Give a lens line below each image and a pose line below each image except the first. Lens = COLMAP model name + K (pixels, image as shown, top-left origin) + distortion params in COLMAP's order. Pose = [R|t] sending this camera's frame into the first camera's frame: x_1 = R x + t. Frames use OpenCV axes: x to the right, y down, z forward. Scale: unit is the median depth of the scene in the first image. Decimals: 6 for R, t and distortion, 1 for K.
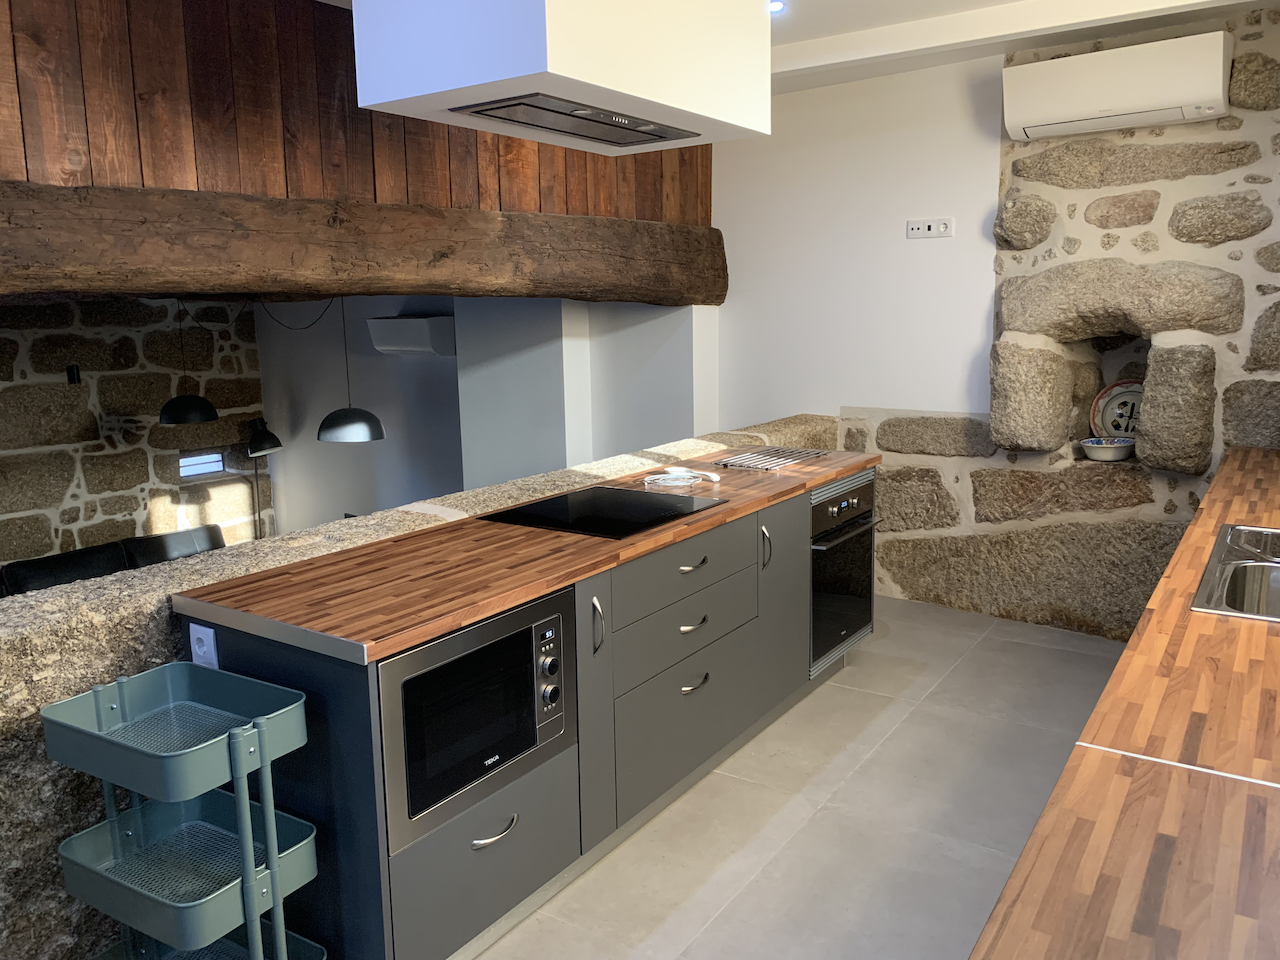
lens RADIAL K [[986.5, 0, 638.8], [0, 986.5, 476.5], [0, 0, 1]] dist [0.010146, -0.006981]
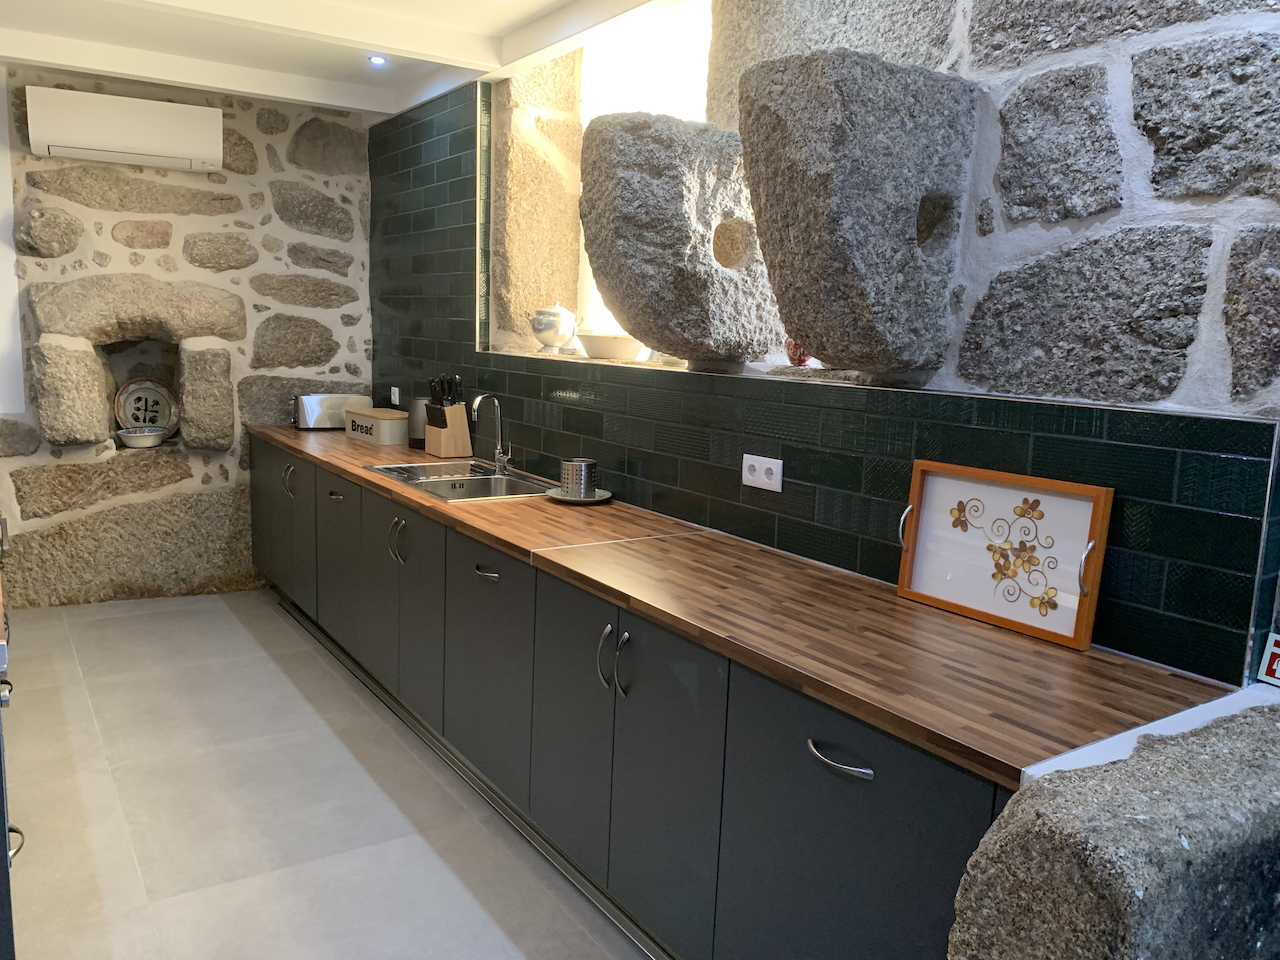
lens RADIAL K [[986.5, 0, 630.0], [0, 986.5, 480.8], [0, 0, 1]] dist [0.010146, -0.006981]
pose [[0.384518, -0.109863, 0.916557, -0.386970], [0.115033, 0.990856, 0.070510, 0.006841], [-0.915922, 0.078322, 0.393640, 0.022105]]
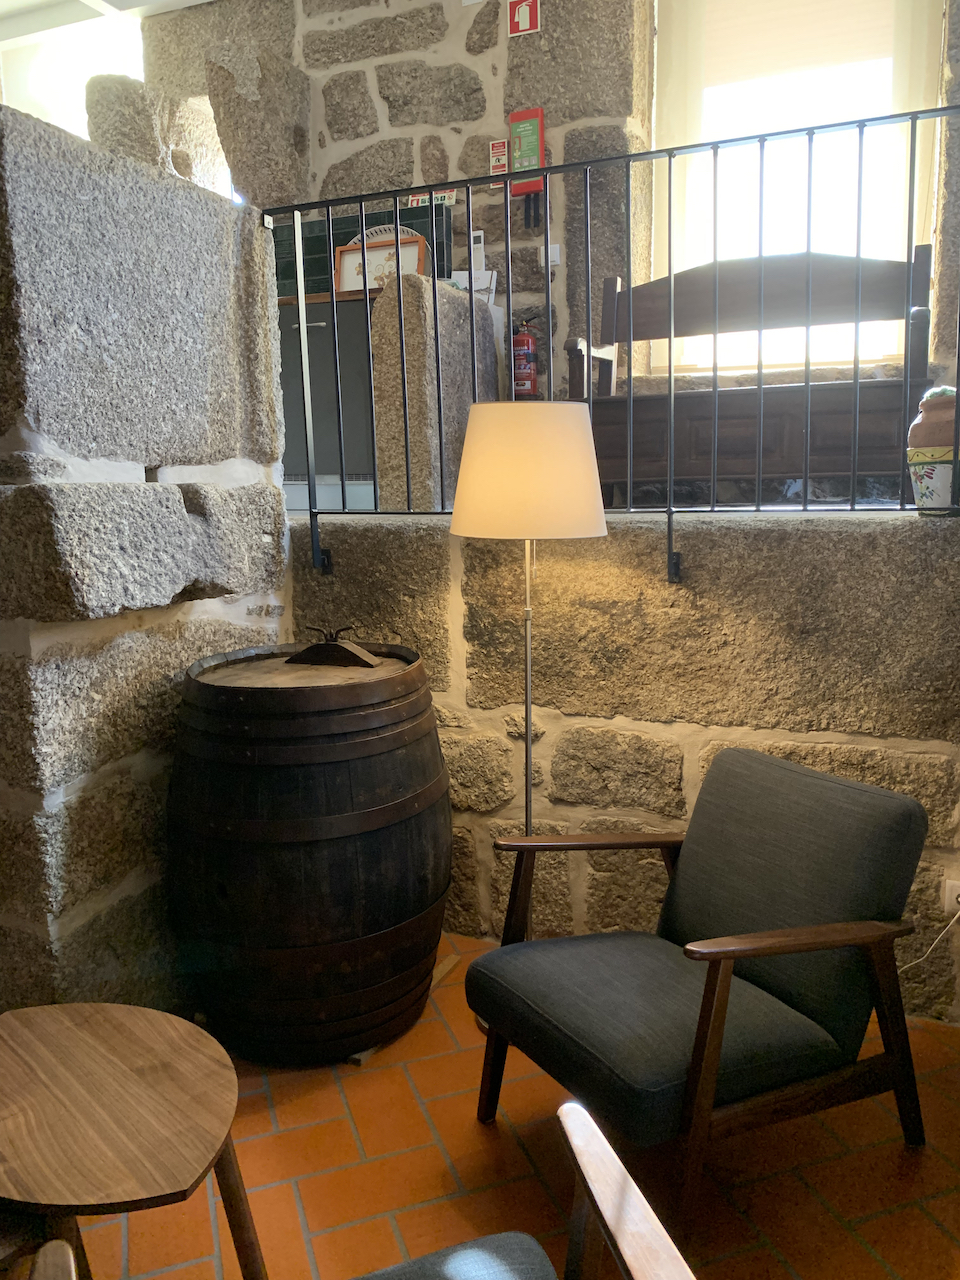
lens RADIAL K [[986.5, 0, 487.7], [0, 986.5, 644.0], [0, 0, 1]] dist [0.010146, -0.006981]
pose [[-0.210918, -0.131609, 0.968604, -0.764357], [0.185556, 0.967488, 0.171863, 0.191995], [-0.959731, 0.215979, -0.179640, 0.119114]]
